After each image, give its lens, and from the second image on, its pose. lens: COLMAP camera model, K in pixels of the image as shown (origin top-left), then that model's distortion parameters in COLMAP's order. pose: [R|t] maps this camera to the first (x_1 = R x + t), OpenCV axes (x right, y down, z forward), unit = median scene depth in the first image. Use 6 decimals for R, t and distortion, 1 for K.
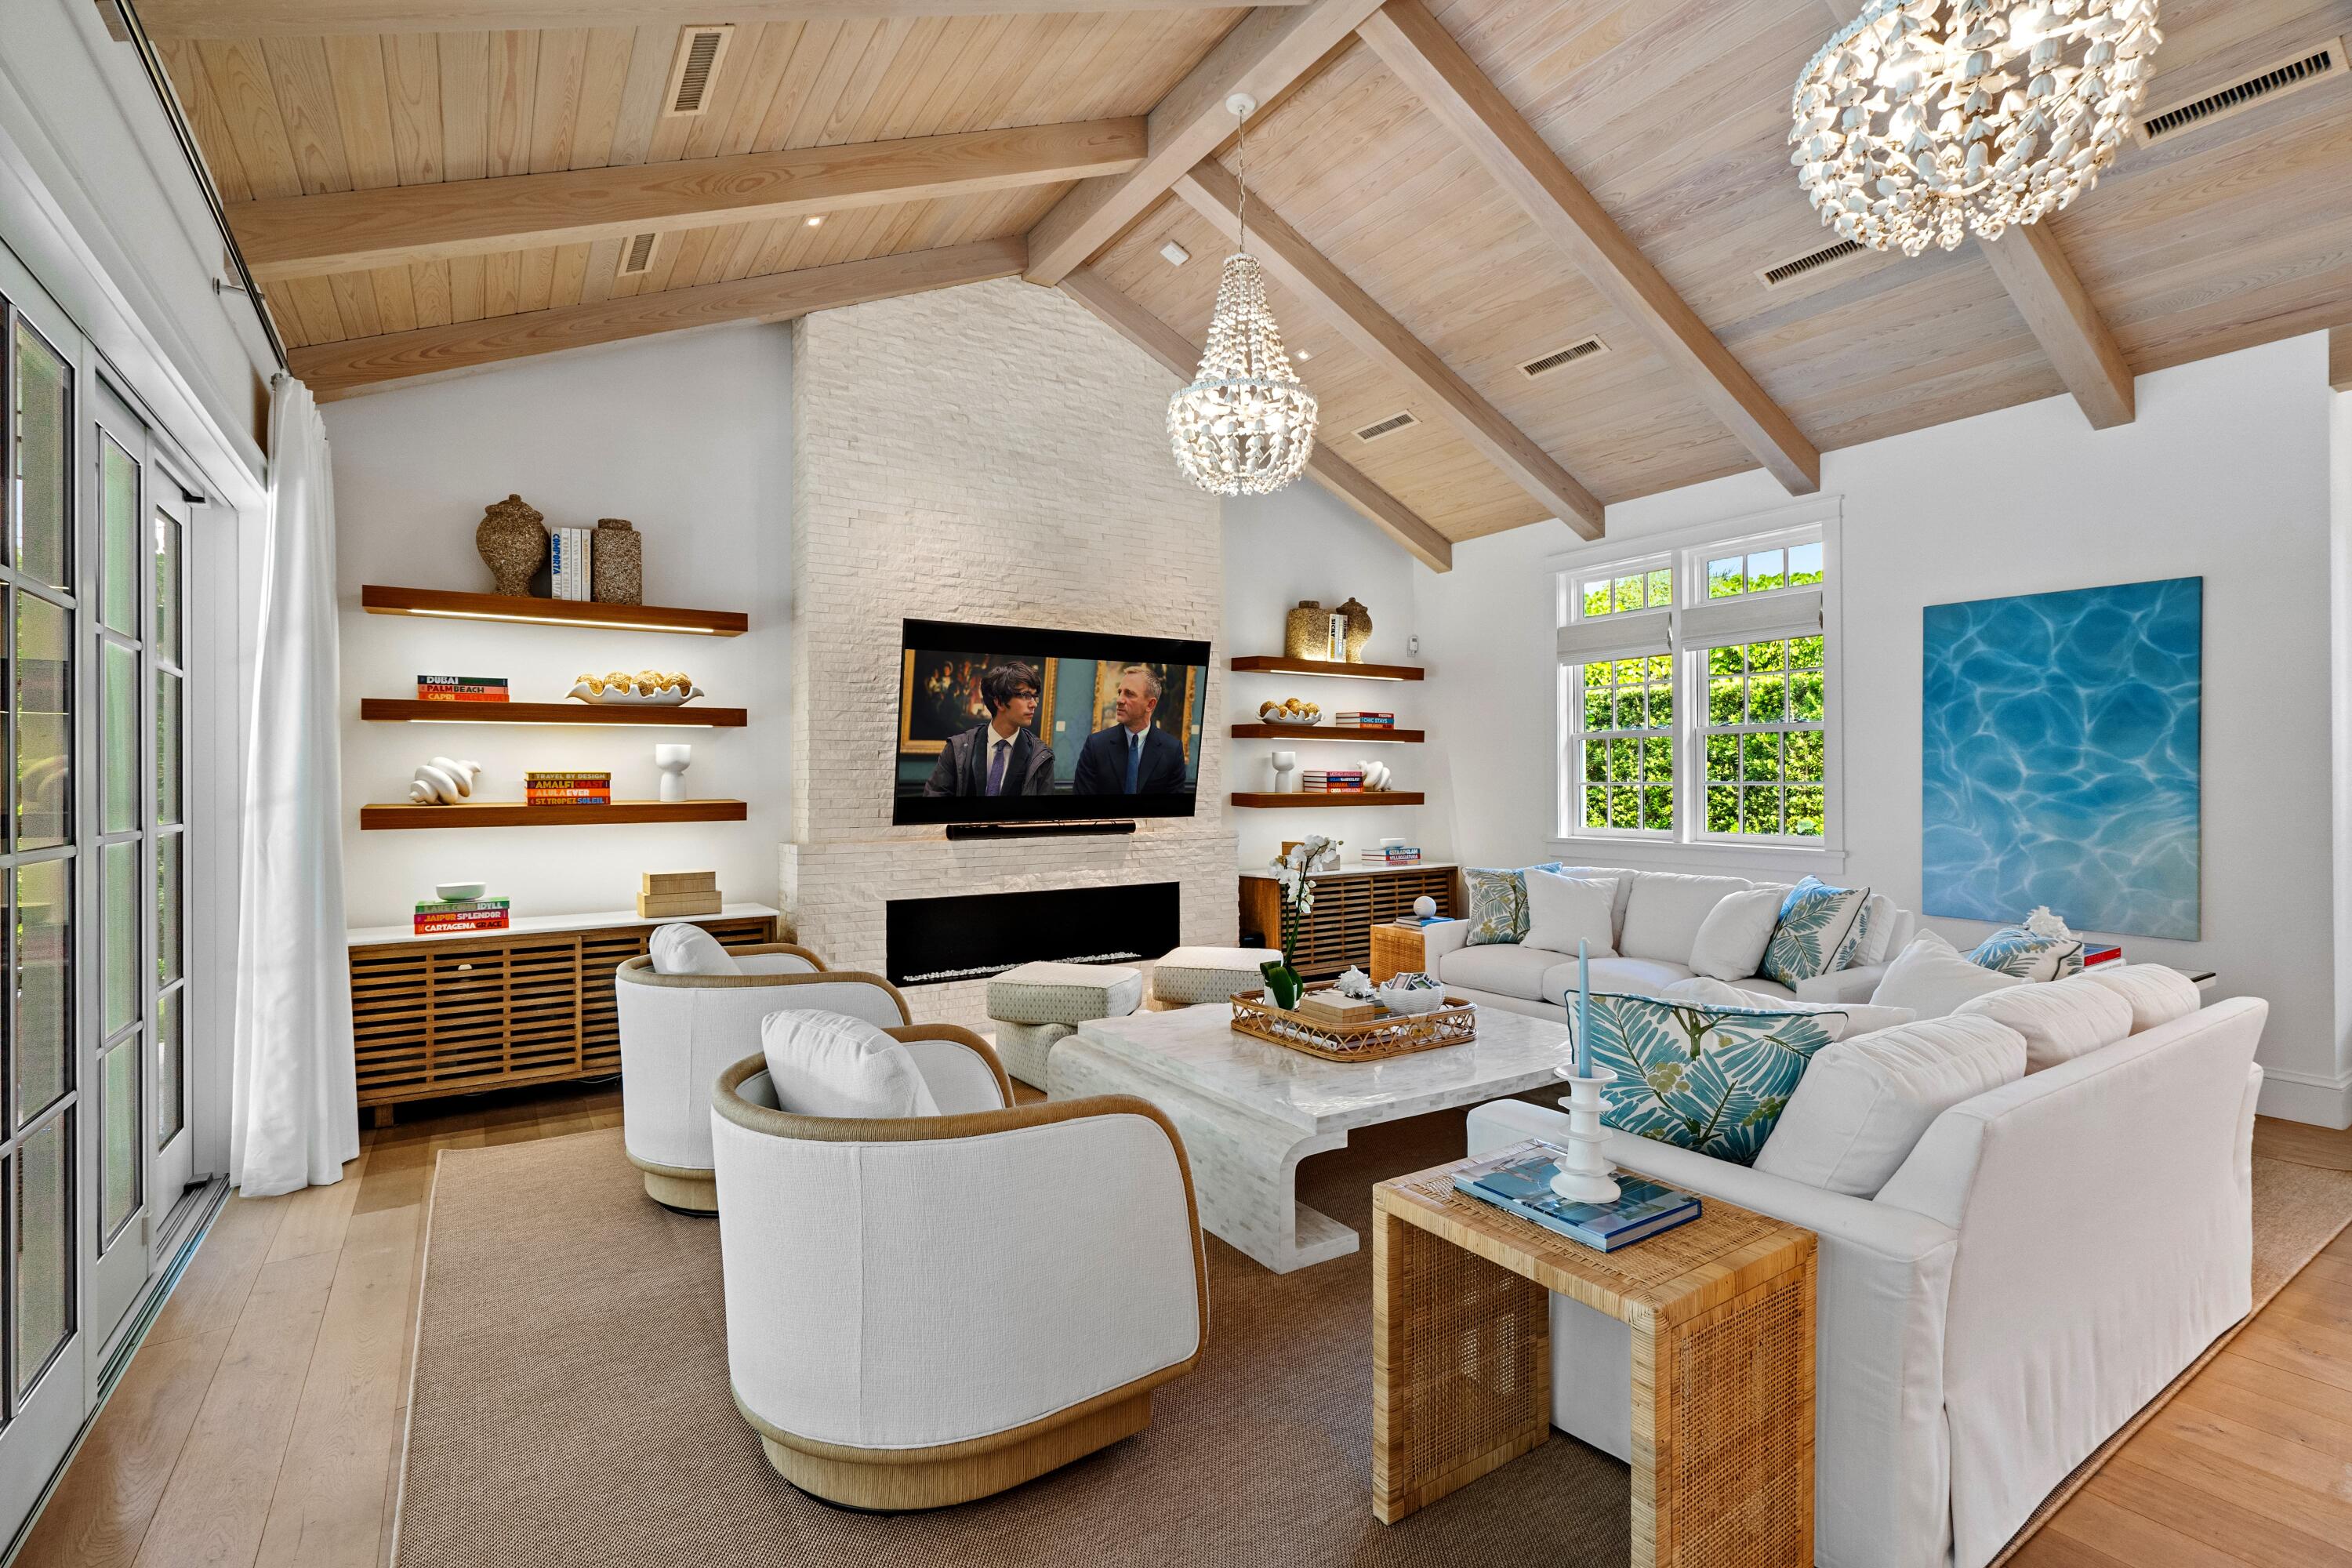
lens RADIAL K [[1071.7, 0, 1172.1], [0, 1071.7, 773.5], [0, 0, 1]] dist [-0.000214, 0.000157]
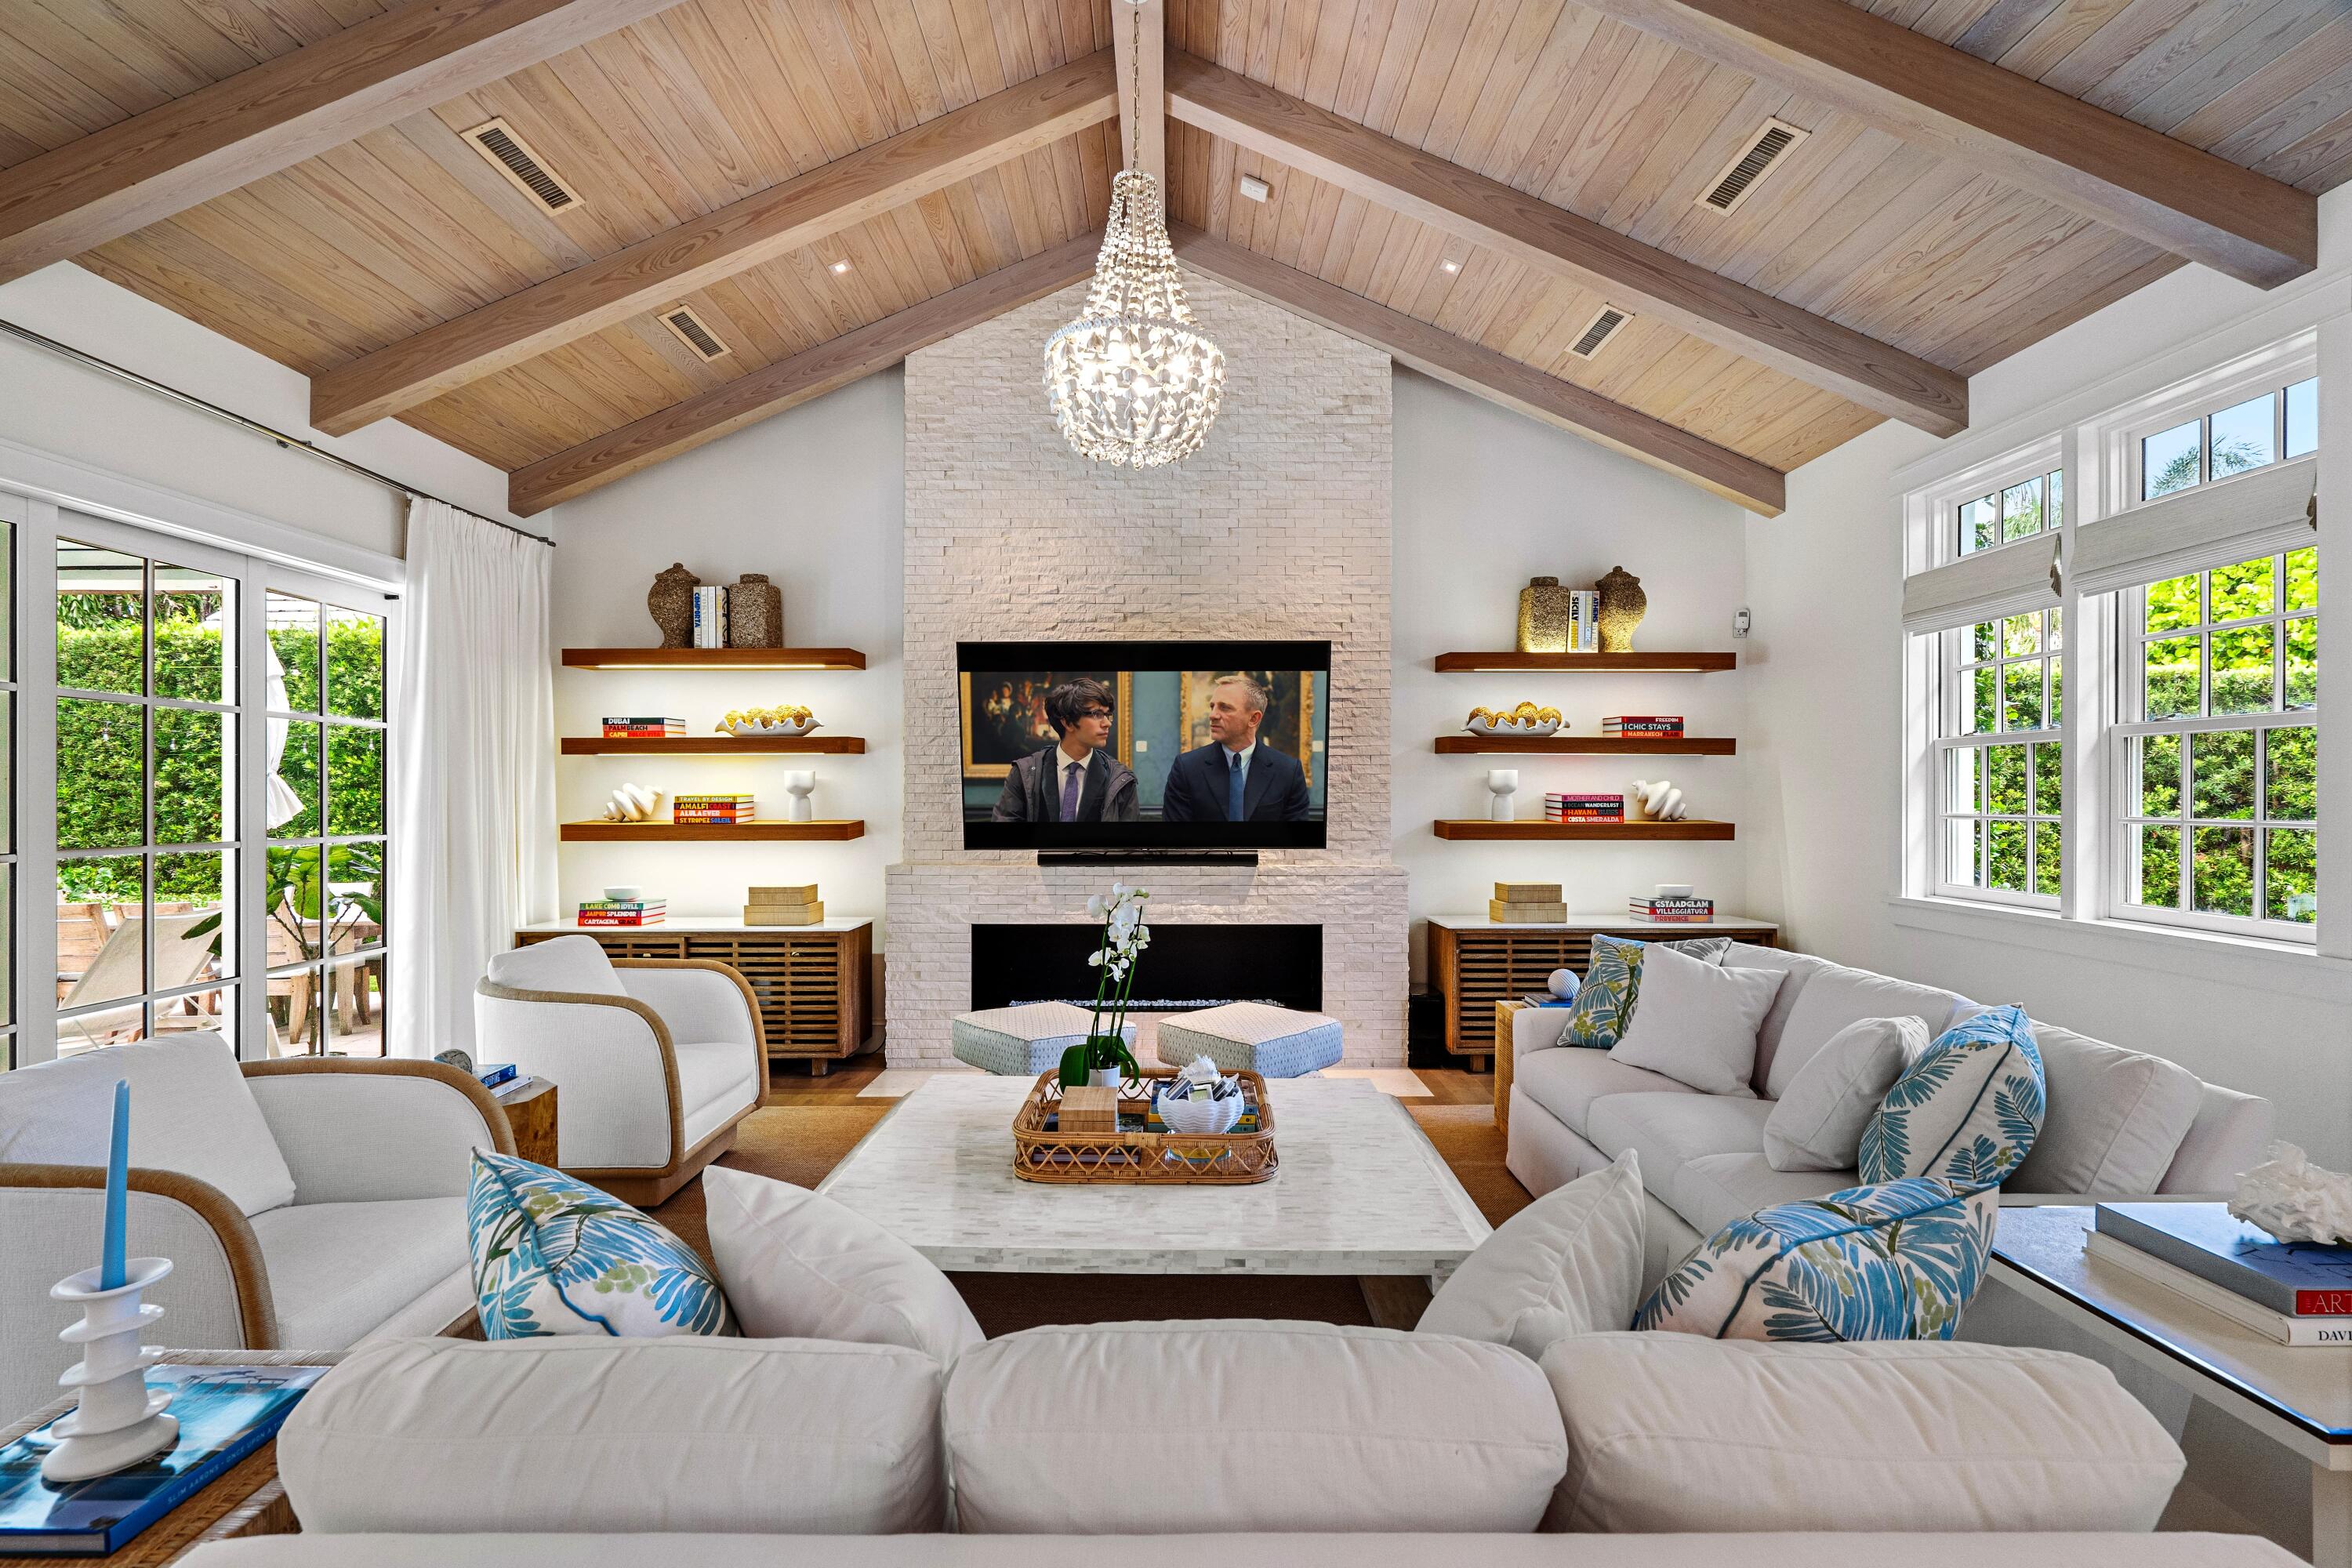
lens RADIAL K [[1068.9, 0, 1143.8], [0, 1068.9, 794.3], [0, 0, 1]] dist [-0.002516, 0.000196]
pose [[0.838114, 0.004130, -0.545479, 0.397384], [-0.000950, 0.999981, 0.006112, -0.008762], [0.545494, -0.004604, 0.838102, 0.239605]]
